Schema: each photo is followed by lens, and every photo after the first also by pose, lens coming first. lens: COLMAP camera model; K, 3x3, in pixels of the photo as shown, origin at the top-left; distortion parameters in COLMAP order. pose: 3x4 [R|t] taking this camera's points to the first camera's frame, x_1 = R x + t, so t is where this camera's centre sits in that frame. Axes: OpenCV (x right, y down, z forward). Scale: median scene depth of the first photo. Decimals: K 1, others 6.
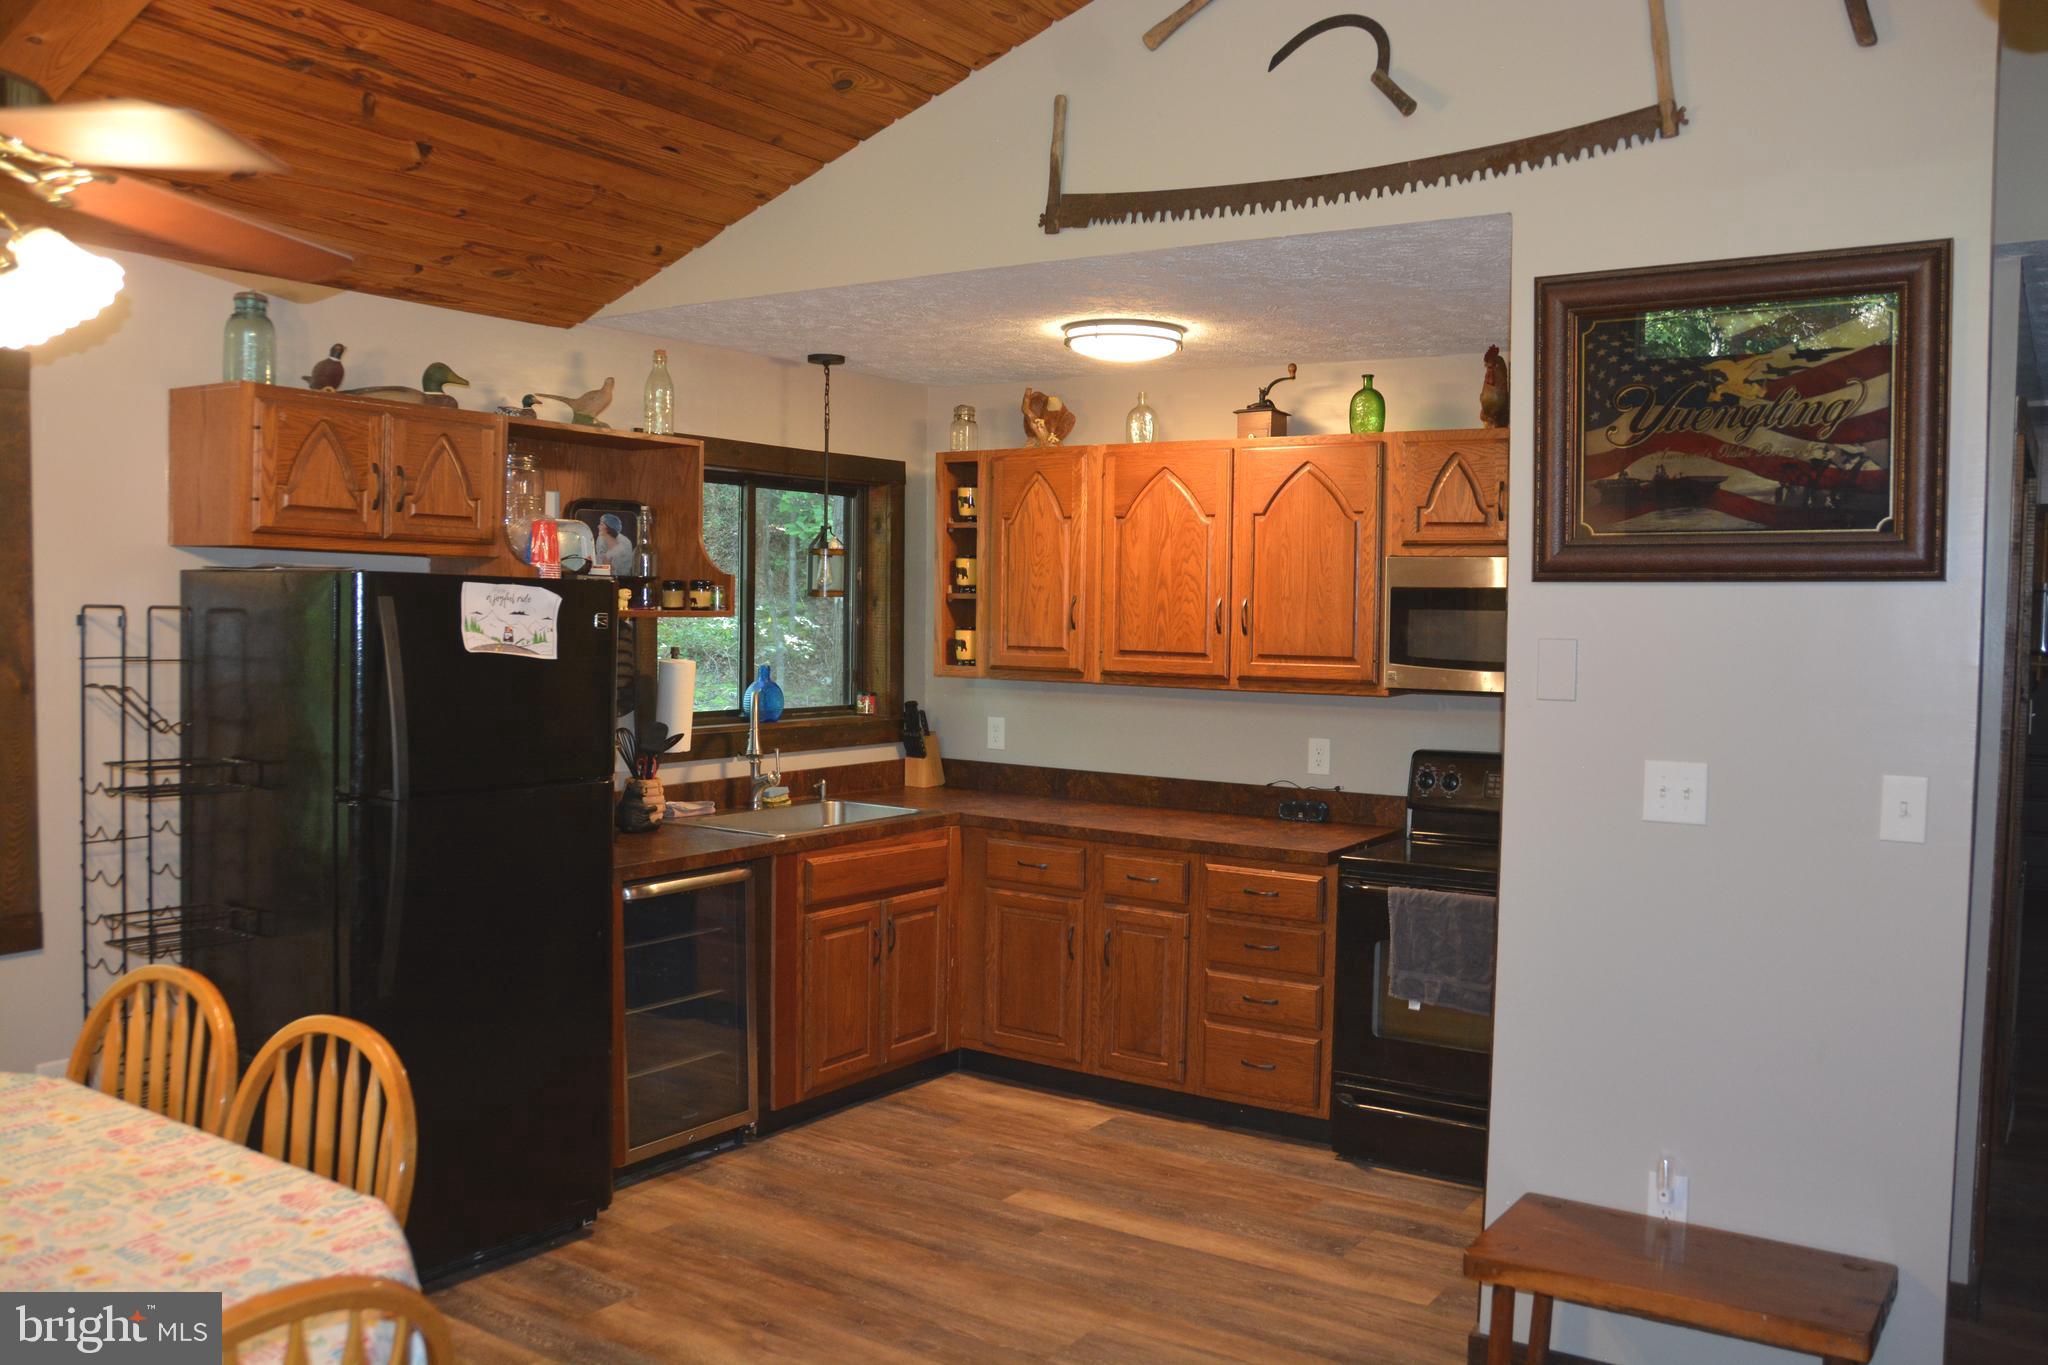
lens RADIAL K [[1661.4, 0, 1027.0], [0, 1661.4, 689.5], [0, 0, 1]] dist [-0.153728, 0.134542]
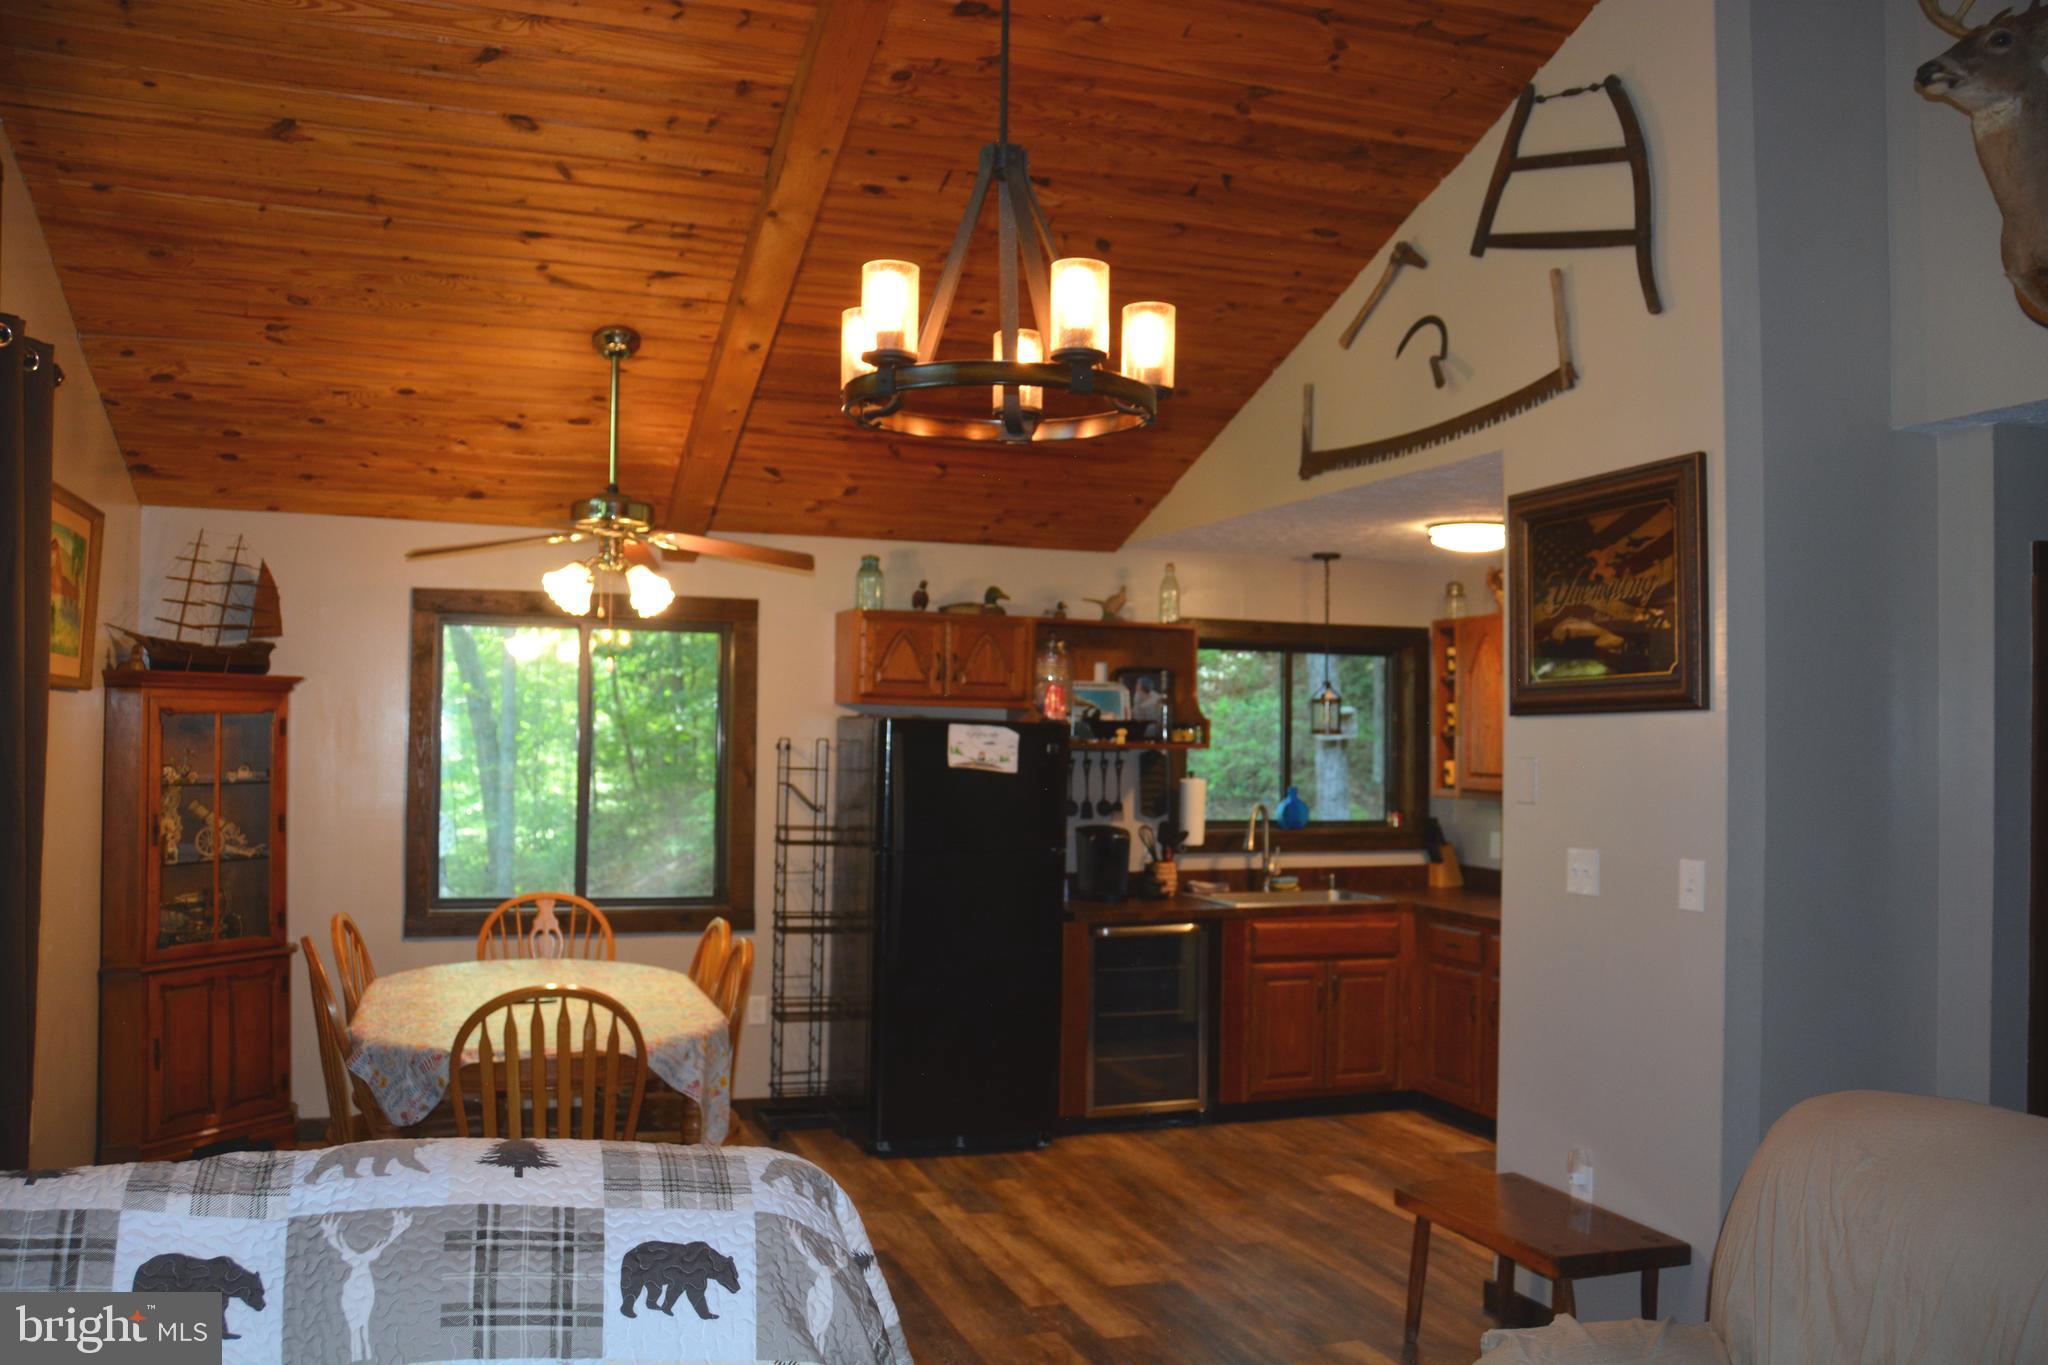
lens RADIAL K [[1661.4, 0, 1027.0], [0, 1661.4, 689.5], [0, 0, 1]] dist [-0.153728, 0.134542]
pose [[0.802706, -0.021973, -0.595970, 0.549469], [-0.030803, 0.996460, -0.078227, 0.021775], [0.595579, 0.081151, 0.799187, -0.234096]]
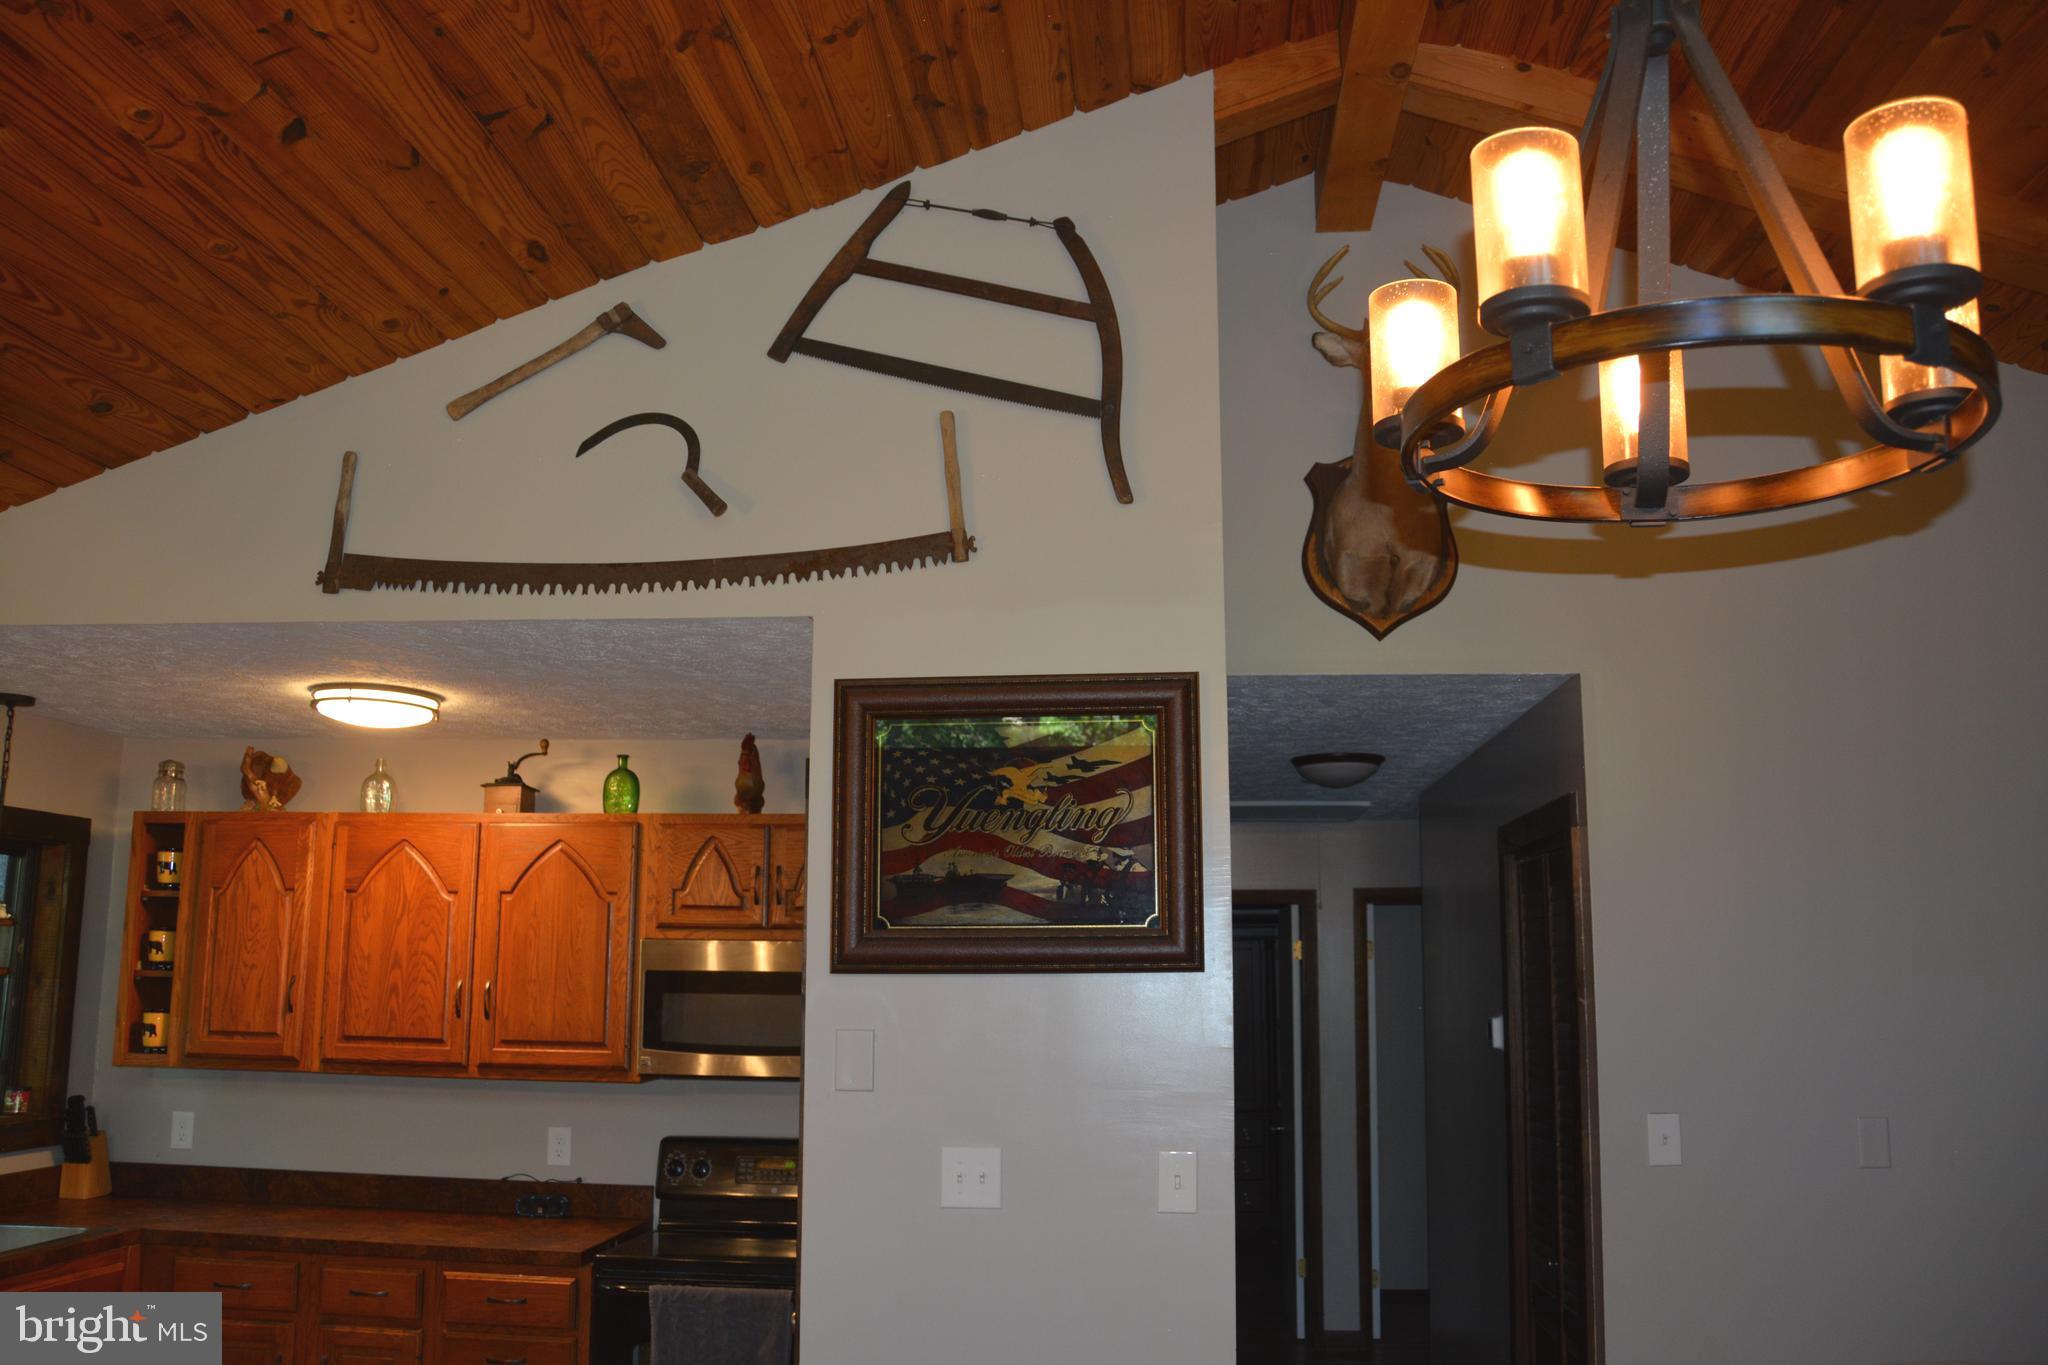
lens RADIAL K [[1661.4, 0, 1027.0], [0, 1661.4, 689.5], [0, 0, 1]] dist [-0.153728, 0.134542]
pose [[0.877502, 0.075784, 0.473547, -0.057312], [0.029937, 0.976853, -0.211806, -0.011653], [-0.478638, 0.200037, 0.854922, 0.019516]]
